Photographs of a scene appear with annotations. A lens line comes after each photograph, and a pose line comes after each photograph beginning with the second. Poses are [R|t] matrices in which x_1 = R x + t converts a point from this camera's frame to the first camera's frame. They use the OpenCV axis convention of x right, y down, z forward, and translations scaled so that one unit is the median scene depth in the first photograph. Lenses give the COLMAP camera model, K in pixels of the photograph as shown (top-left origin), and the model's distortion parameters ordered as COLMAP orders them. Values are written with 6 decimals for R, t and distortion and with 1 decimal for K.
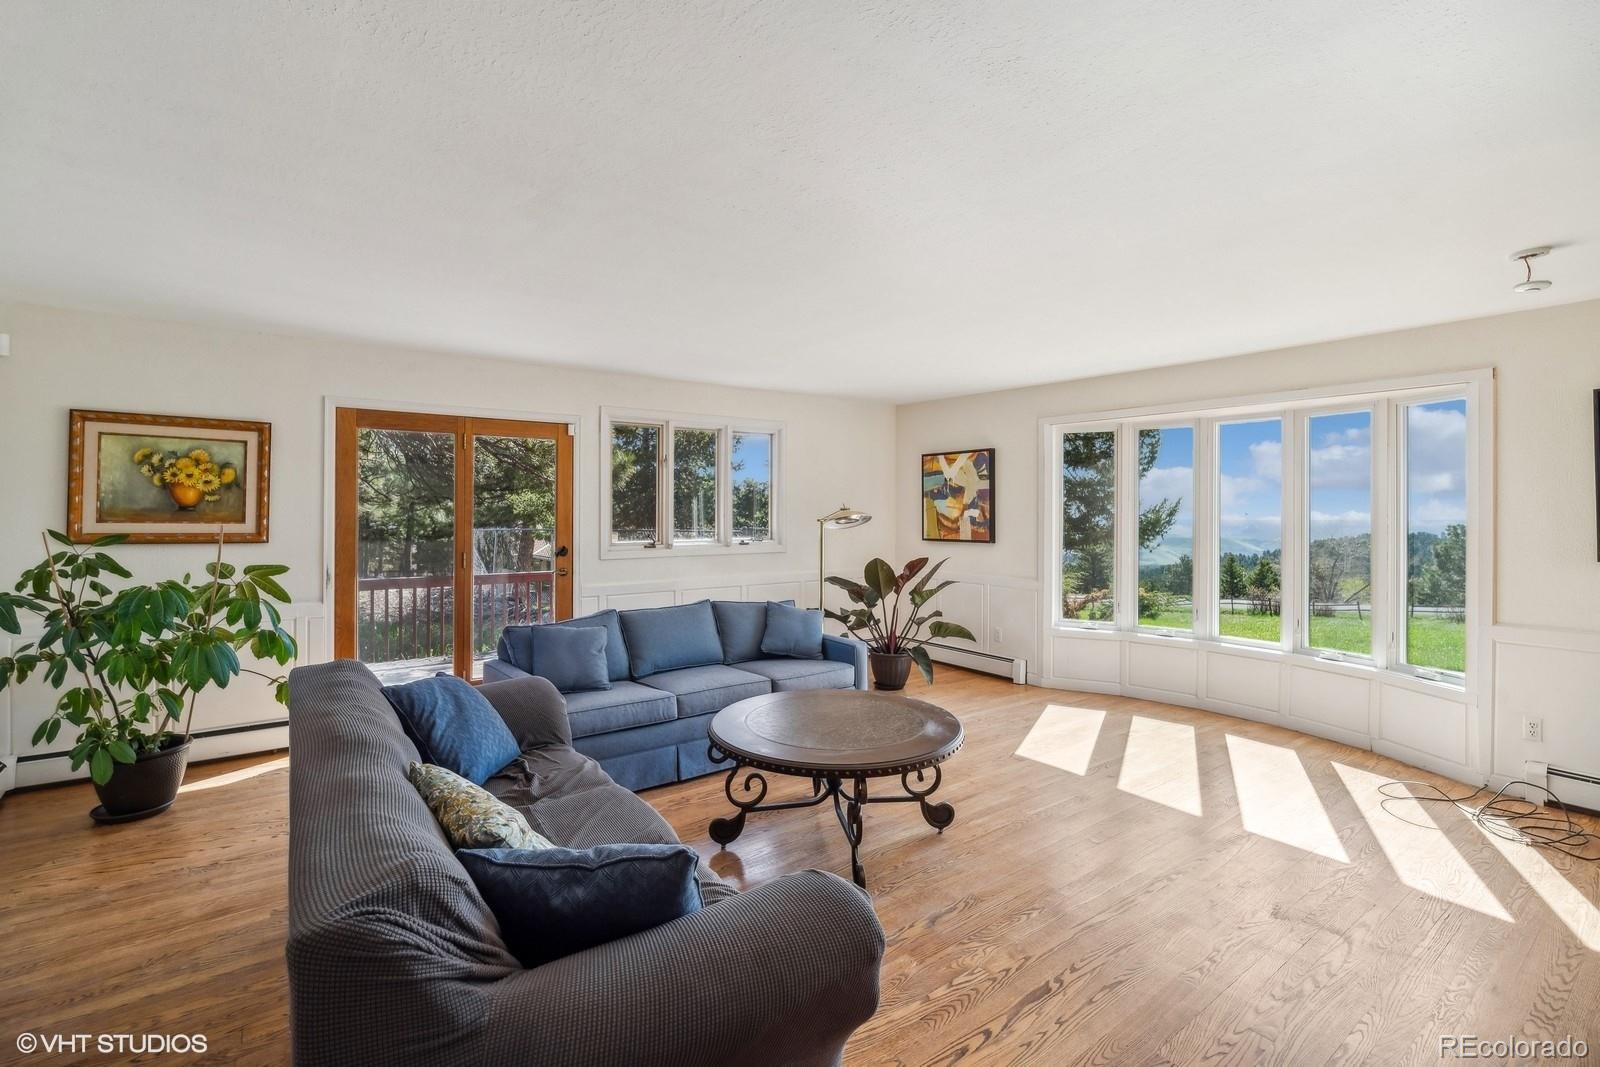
lens RADIAL K [[735.6, 0, 800.1], [0, 735.6, 518.0], [0, 0, 1]] dist [-0.000656, 0.000246]
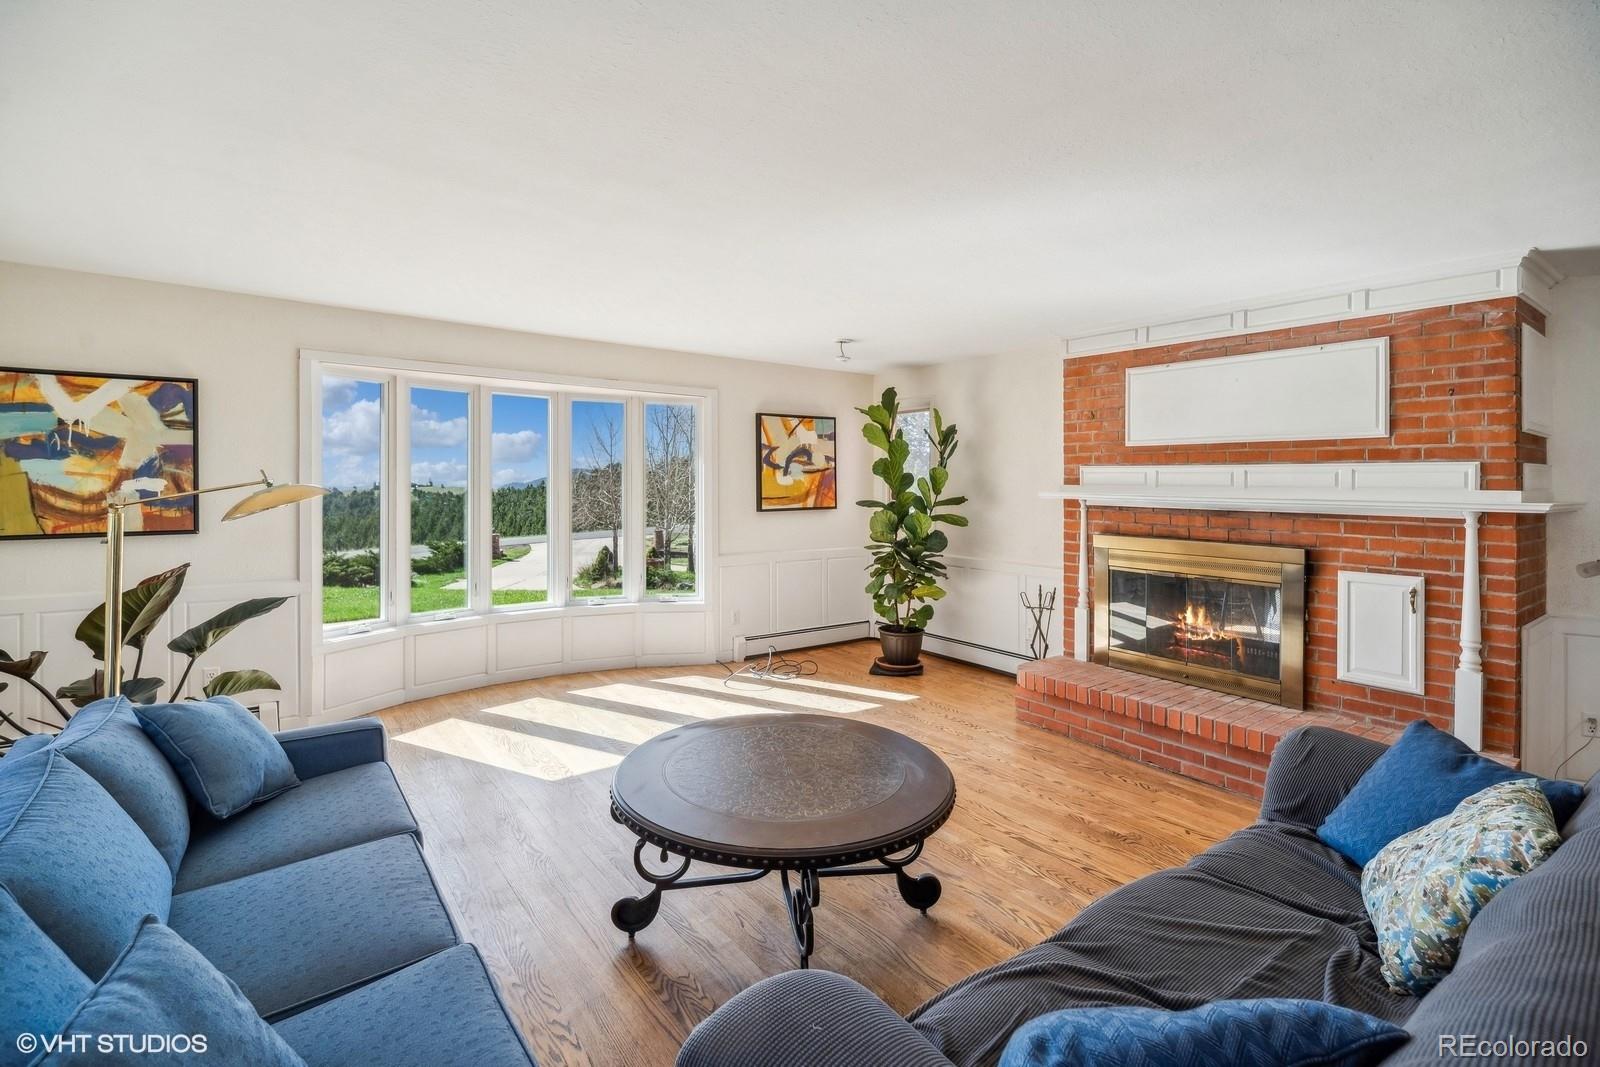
lens RADIAL K [[735.6, 0, 799.1], [0, 735.6, 485.0], [0, 0, 1]] dist [-0.000656, 0.000246]
pose [[-0.007396, -0.005705, 0.999956, -0.352518], [0.005696, 0.999967, 0.005747, -0.006916], [-0.999956, 0.005739, -0.007363, 0.493403]]
